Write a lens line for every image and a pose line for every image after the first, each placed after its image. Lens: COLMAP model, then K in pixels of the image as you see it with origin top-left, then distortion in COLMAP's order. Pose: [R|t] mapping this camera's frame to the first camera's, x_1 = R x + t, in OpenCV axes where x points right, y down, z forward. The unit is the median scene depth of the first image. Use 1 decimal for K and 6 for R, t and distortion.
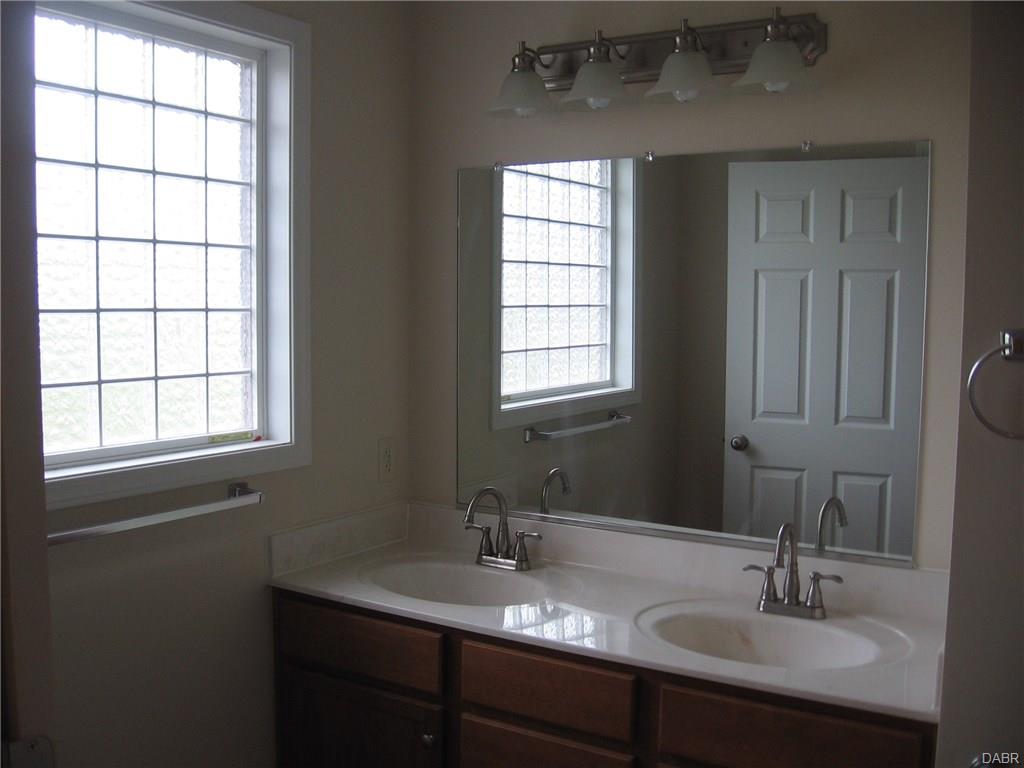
lens RADIAL K [[1073.3, 0, 512.0], [0, 1073.3, 384.0], [0, 0, 1]] dist [-0.124559, 0.040878]
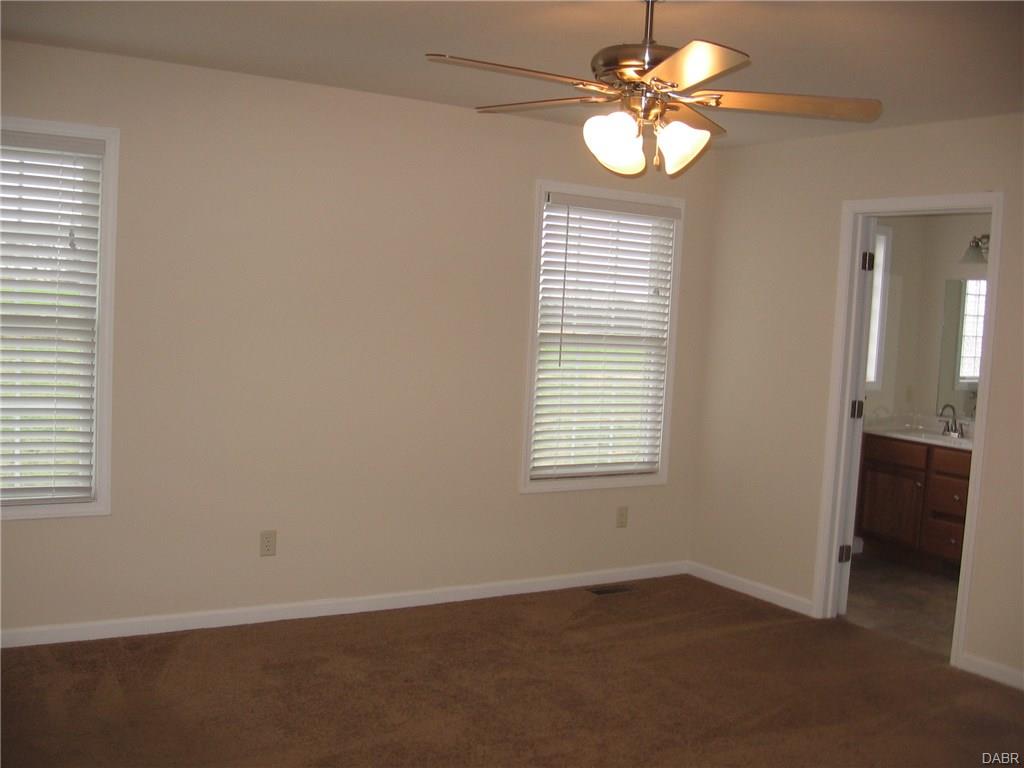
lens RADIAL K [[1073.3, 0, 512.0], [0, 1073.3, 384.0], [0, 0, 1]] dist [-0.124559, 0.040878]
pose [[0.903254, 0.073099, -0.422834, 0.094071], [-0.080616, 0.996745, 0.000105, 0.131358], [0.421466, 0.033992, 0.906207, -1.753080]]
